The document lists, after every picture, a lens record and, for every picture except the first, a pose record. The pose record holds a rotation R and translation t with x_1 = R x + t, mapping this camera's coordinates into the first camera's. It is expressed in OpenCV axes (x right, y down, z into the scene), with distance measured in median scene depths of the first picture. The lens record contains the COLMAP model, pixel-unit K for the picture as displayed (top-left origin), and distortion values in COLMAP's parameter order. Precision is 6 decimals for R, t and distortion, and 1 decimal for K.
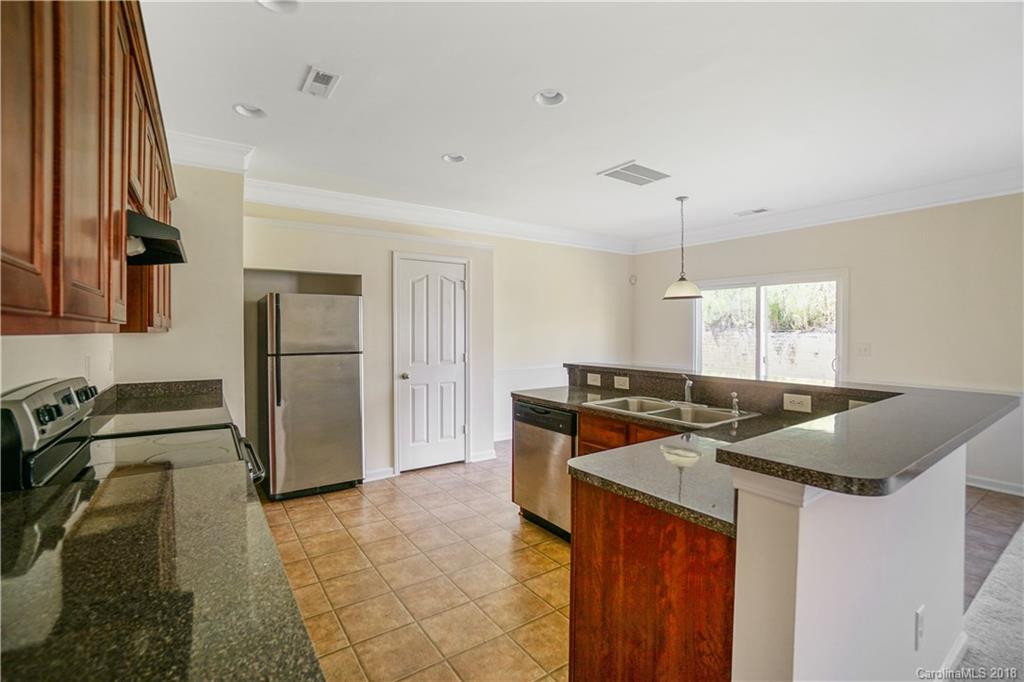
lens RADIAL K [[459.5, 0, 494.9], [0, 459.5, 333.5], [0, 0, 1]] dist [-0.051117, 0.018030]
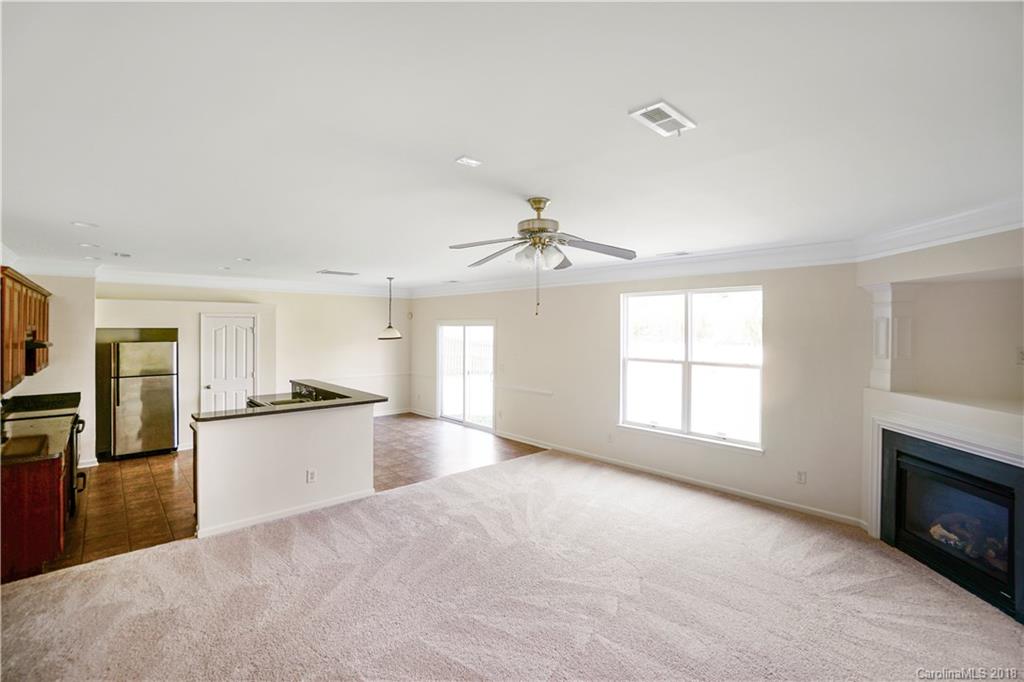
lens RADIAL K [[459.5, 0, 497.8], [0, 459.5, 323.6], [0, 0, 1]] dist [-0.051117, 0.018030]
pose [[0.991563, 0.002818, 0.129596, 0.626920], [-0.000562, 0.999848, -0.017442, -0.109010], [-0.129626, 0.017222, 0.991413, -0.761584]]
